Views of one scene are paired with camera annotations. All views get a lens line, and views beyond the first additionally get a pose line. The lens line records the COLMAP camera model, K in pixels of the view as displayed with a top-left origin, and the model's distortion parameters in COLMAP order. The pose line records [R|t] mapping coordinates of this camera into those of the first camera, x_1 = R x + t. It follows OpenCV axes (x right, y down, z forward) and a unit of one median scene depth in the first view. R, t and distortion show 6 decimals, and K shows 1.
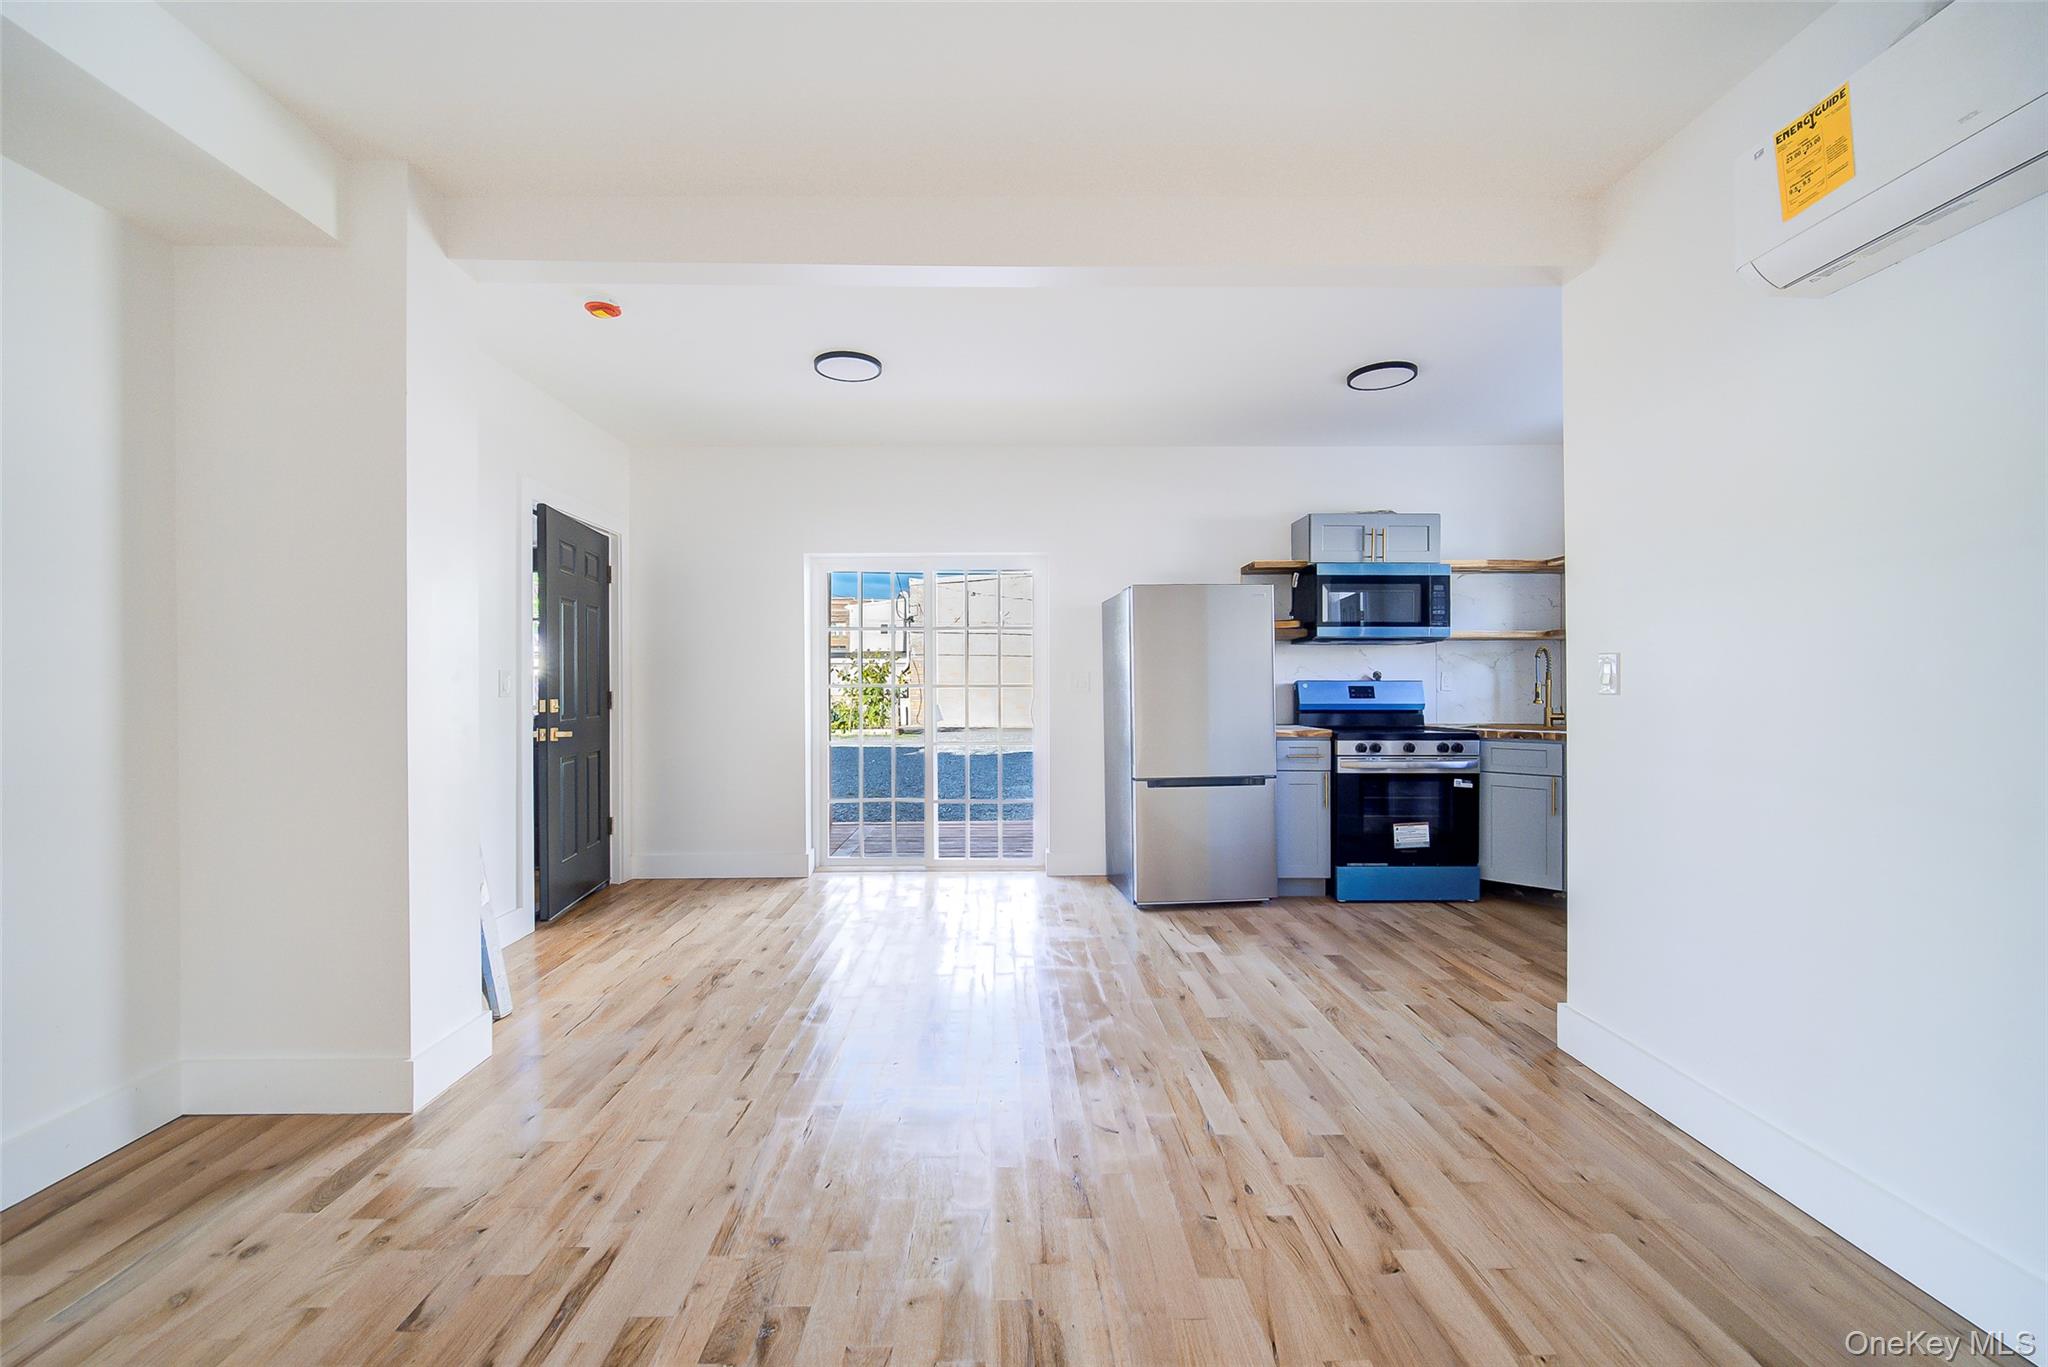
lens RADIAL K [[821.4, 0, 1012.8], [0, 821.4, 682.3], [0, 0, 1]] dist [0.000540, 0.000139]
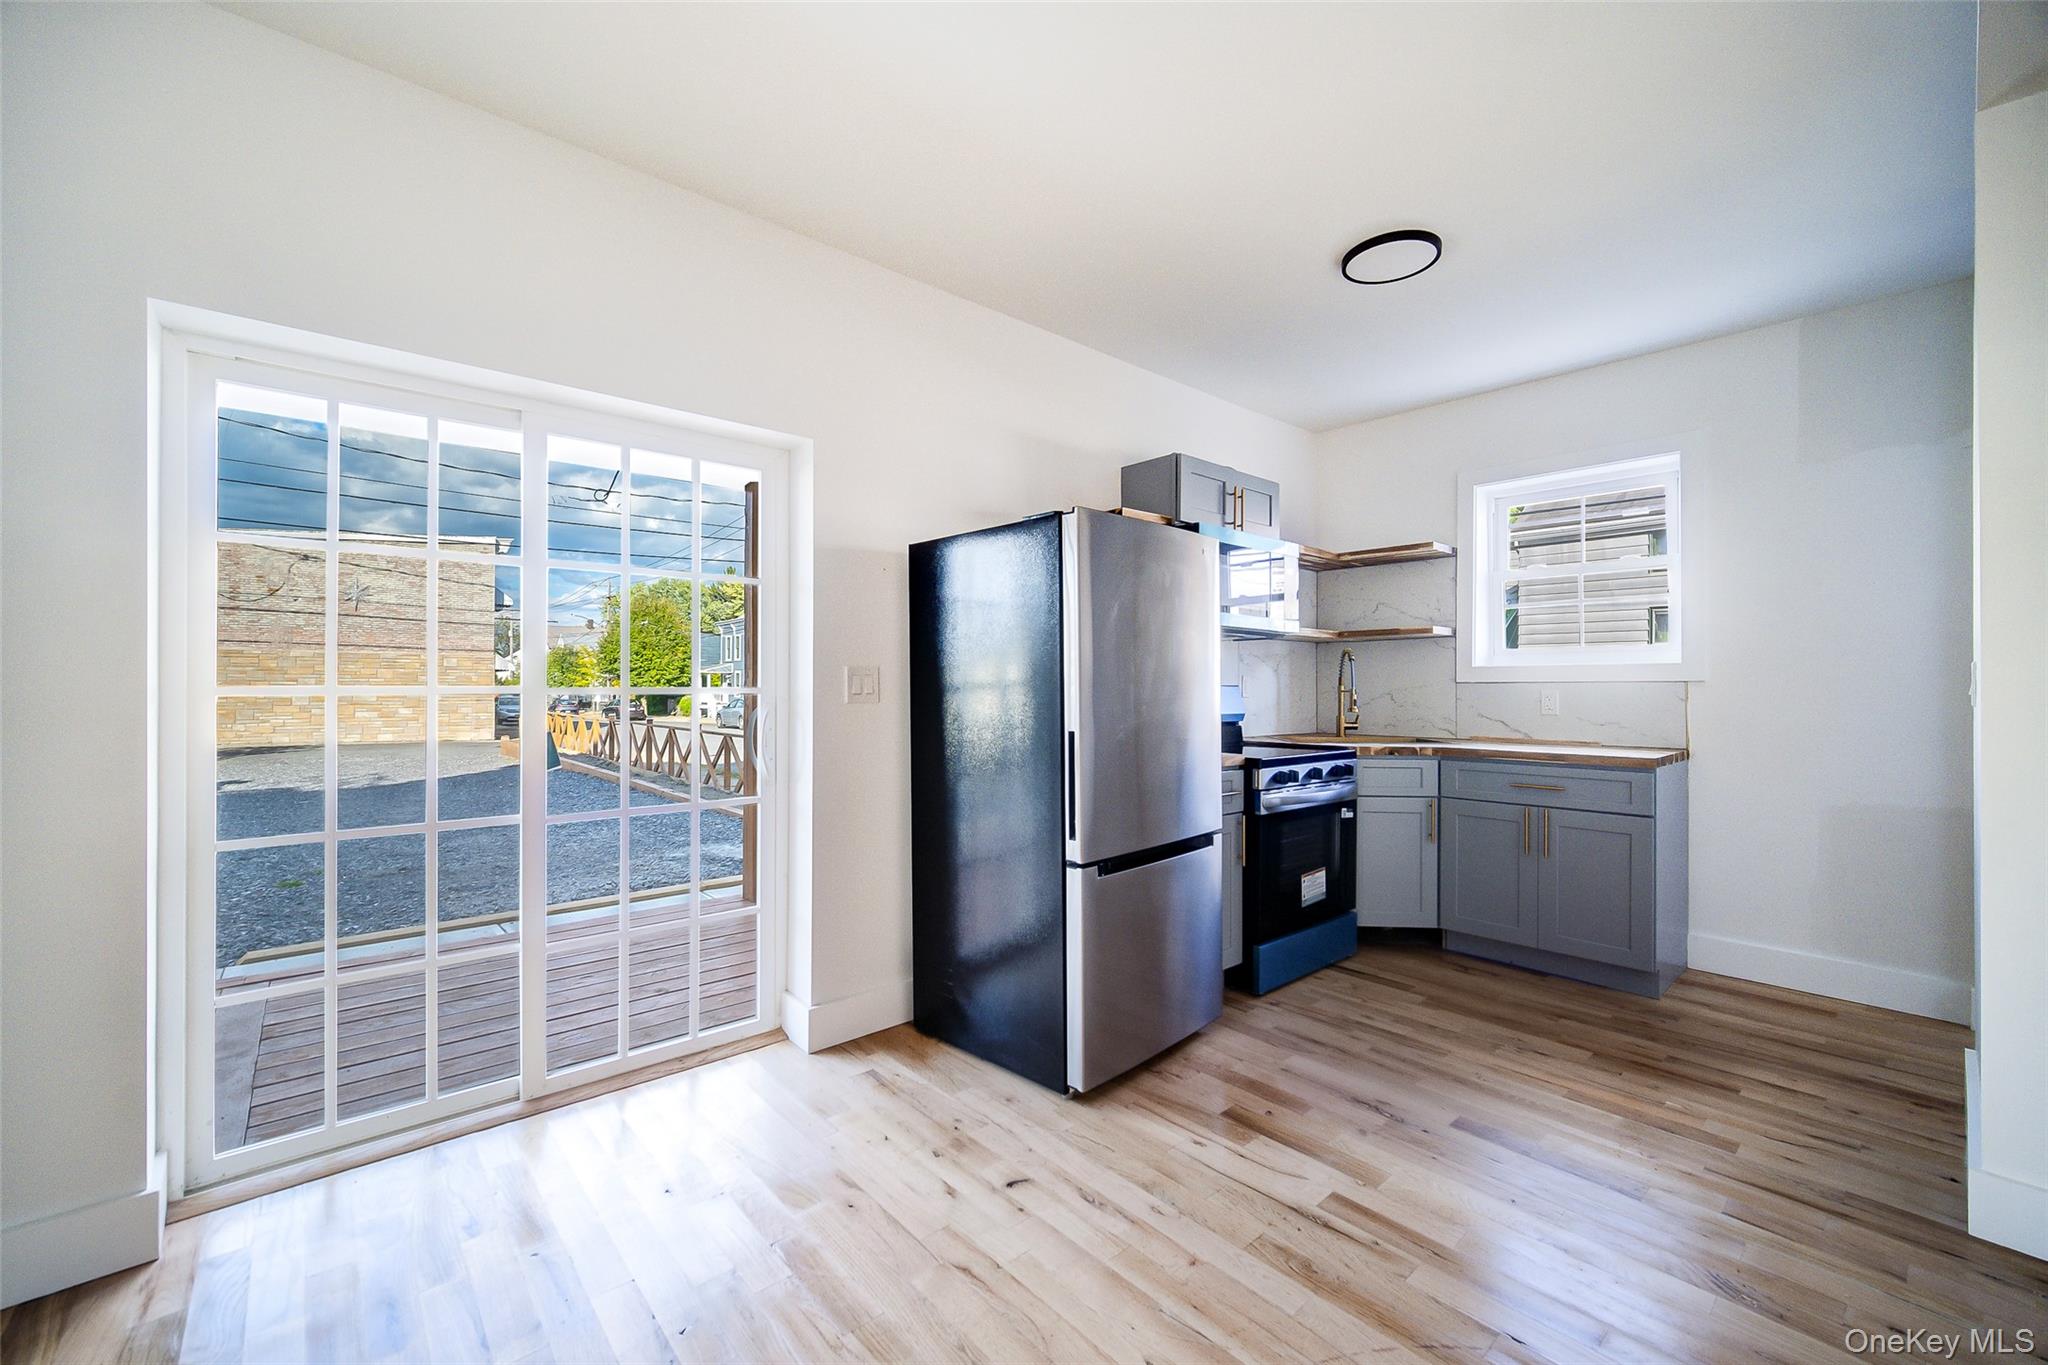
lens RADIAL K [[810.1, 0, 1007.0], [0, 810.1, 683.0], [0, 0, 1]] dist [-0.006632, 0.000148]
pose [[0.769502, 0.006753, 0.638608, -0.221549], [-0.006376, 0.999975, -0.002892, -0.000917], [-0.638612, -0.001846, 0.769527, 0.598101]]
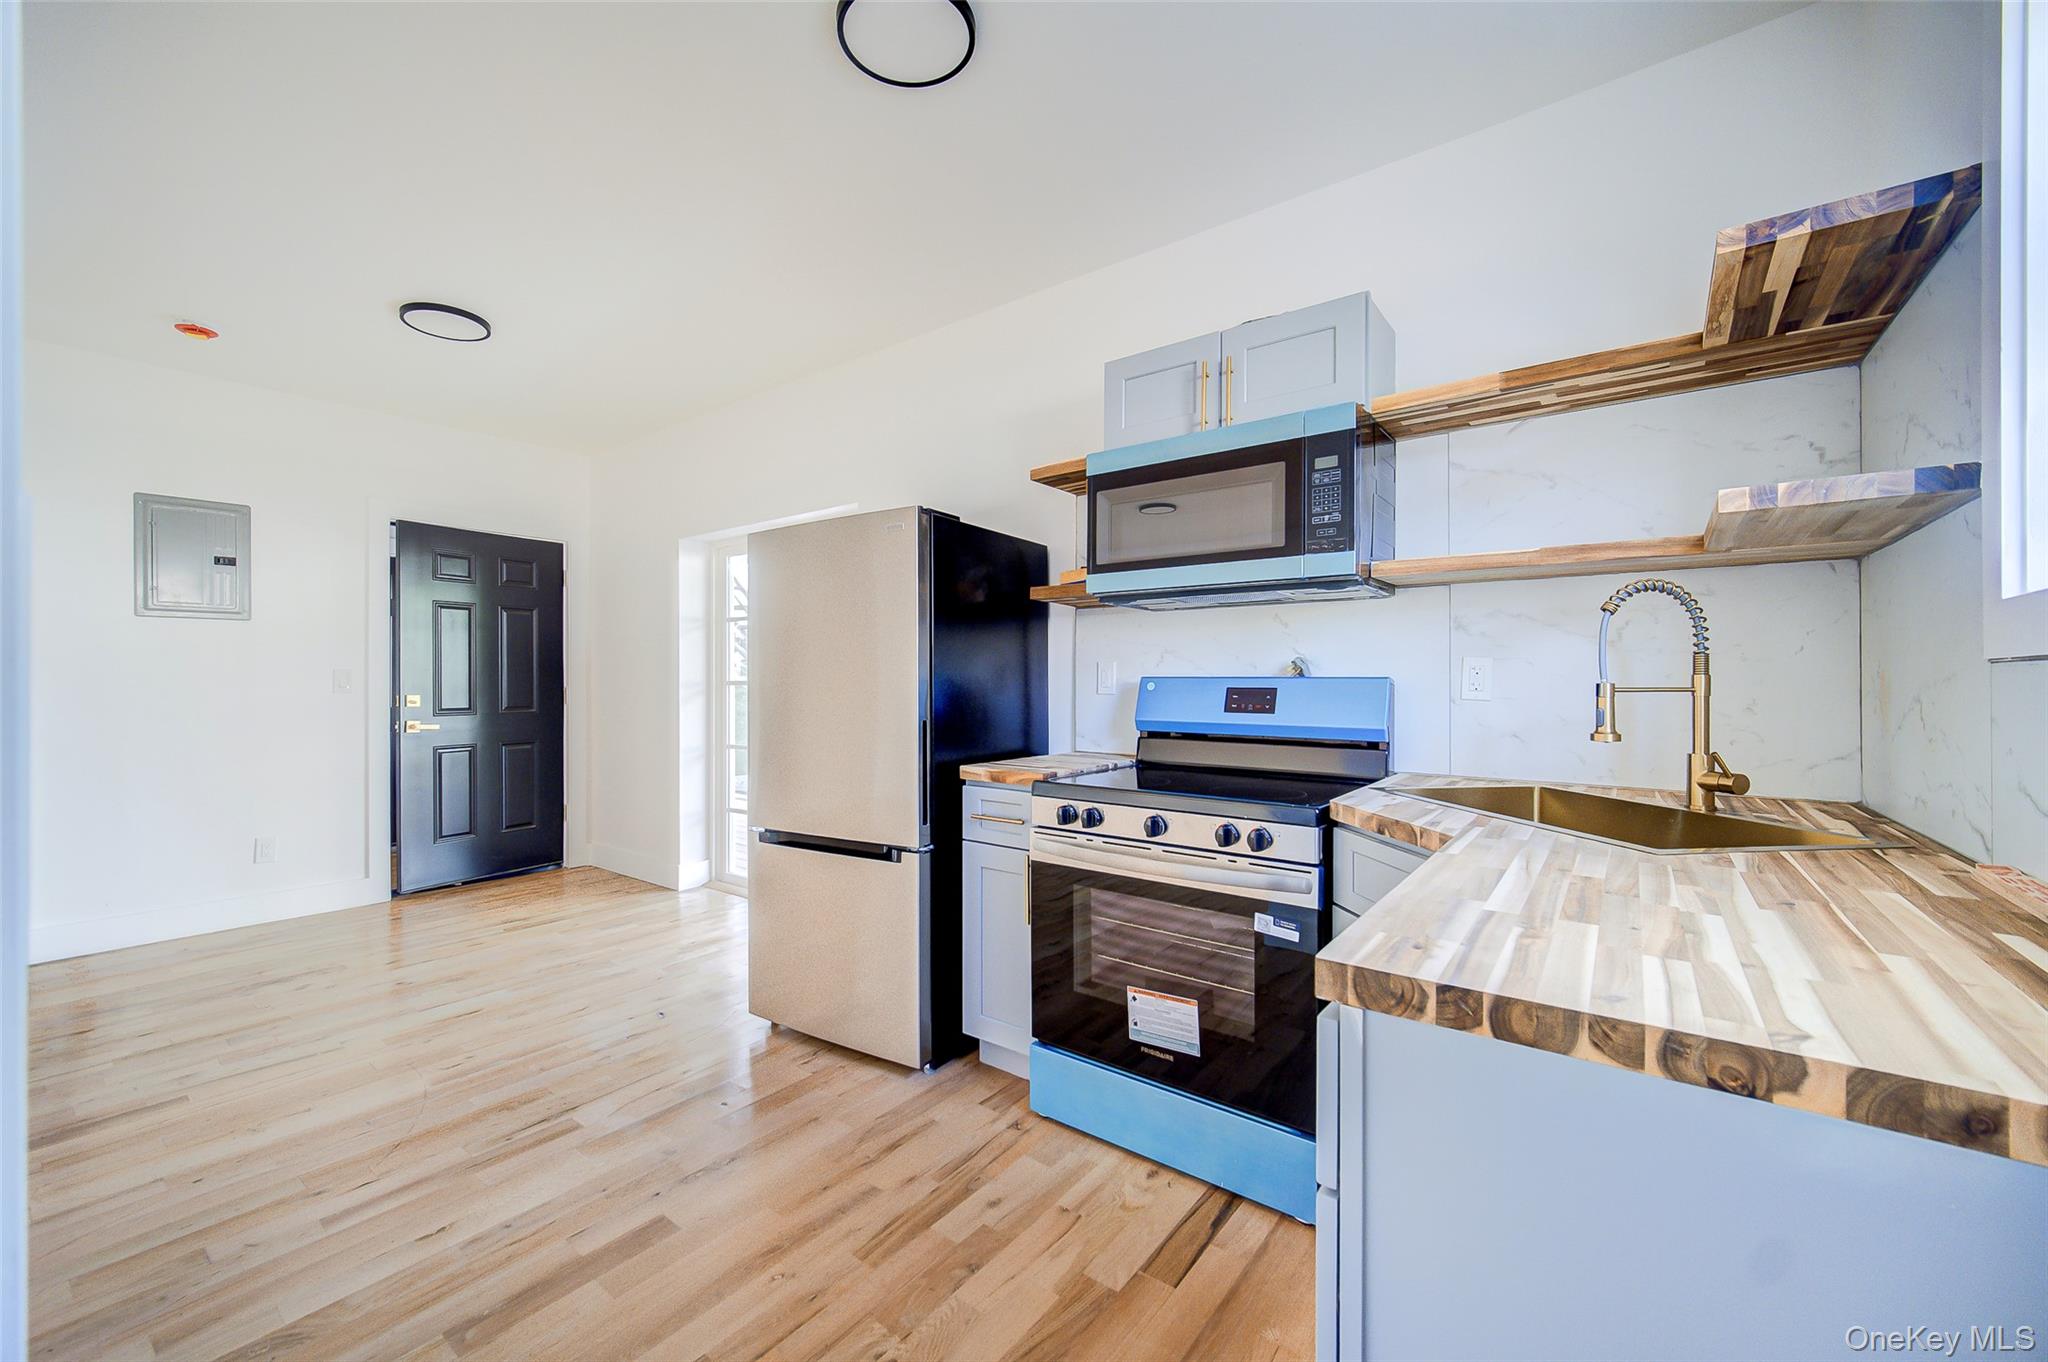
lens RADIAL K [[810.1, 0, 1007.0], [0, 810.1, 681.5], [0, 0, 1]] dist [-0.006632, 0.000148]
pose [[0.782715, 0.002991, -0.622374, 0.692807], [0.001566, 0.999976, 0.006774, -0.003106], [0.622379, -0.006277, 0.782691, 0.597527]]
